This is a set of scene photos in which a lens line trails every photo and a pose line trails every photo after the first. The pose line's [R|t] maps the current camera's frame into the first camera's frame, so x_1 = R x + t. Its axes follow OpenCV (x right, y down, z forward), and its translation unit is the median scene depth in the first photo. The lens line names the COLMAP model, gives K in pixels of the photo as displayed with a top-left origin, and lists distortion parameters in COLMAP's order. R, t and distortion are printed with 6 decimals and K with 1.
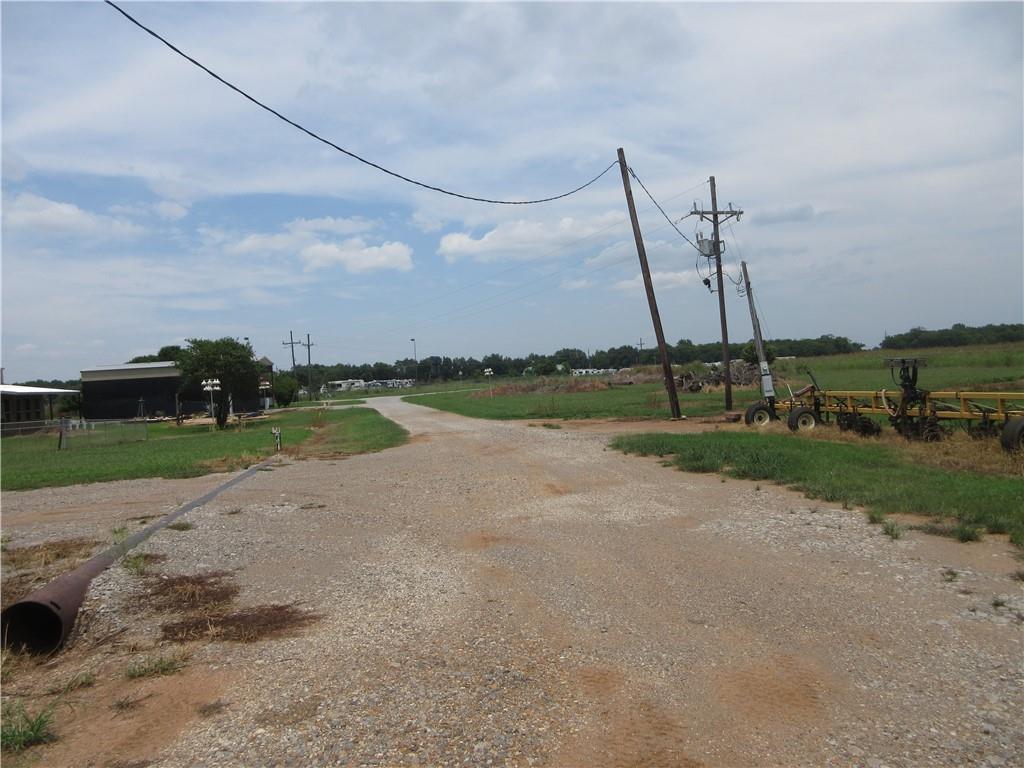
lens RADIAL K [[762.1, 0, 498.6], [0, 762.1, 384.5], [0, 0, 1]] dist [0.003773, 0.003044]
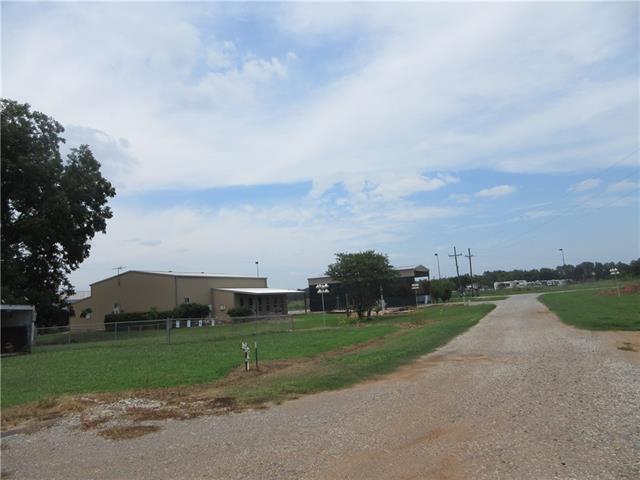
lens RADIAL K [[476.3, 0, 311.6], [0, 476.3, 240.3], [0, 0, 1]] dist [0.003773, 0.003044]
pose [[0.818027, -0.065699, -0.571415, 0.013821], [0.012882, 0.995299, -0.095993, -0.000959], [0.575036, 0.071164, 0.815027, 0.122627]]
